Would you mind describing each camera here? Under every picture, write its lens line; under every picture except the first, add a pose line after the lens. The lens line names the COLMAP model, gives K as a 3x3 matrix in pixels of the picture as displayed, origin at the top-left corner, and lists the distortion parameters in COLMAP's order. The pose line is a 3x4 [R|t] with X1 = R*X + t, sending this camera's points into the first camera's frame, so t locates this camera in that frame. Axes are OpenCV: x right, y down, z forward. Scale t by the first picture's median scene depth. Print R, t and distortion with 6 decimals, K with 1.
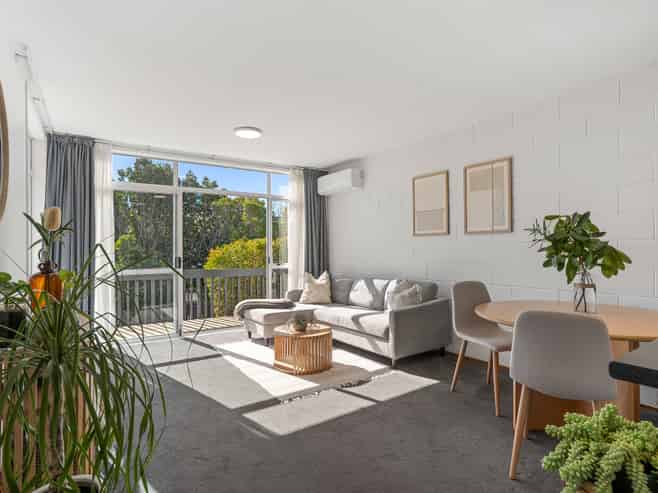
lens RADIAL K [[360.7, 0, 326.8], [0, 360.7, 248.2], [0, 0, 1]] dist [-0.011524, 0.000791]
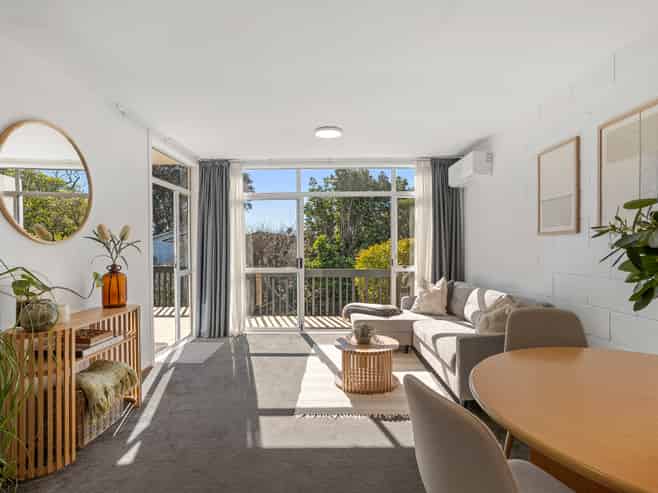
lens RADIAL K [[363.6, 0, 329.5], [0, 363.6, 253.4], [0, 0, 1]] dist [0.000732, 0.001319]
pose [[0.819264, 0.010601, -0.573318, 0.317433], [0.003054, 0.999734, 0.022850, -0.015550], [0.573408, -0.020471, 0.819014, 0.168472]]
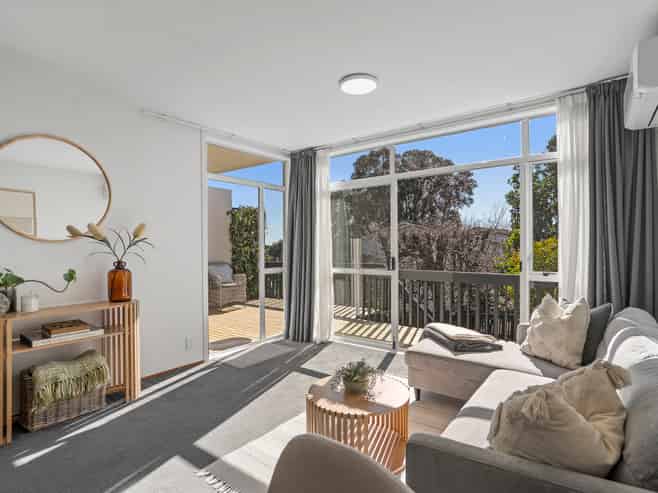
lens RADIAL K [[360.7, 0, 326.8], [0, 360.7, 248.2], [0, 0, 1]] dist [-0.011524, 0.000791]
pose [[0.313906, 0.007216, -0.949427, 0.391656], [0.011851, 0.999863, 0.011518, -0.008889], [0.949380, -0.014867, 0.313778, 0.641284]]
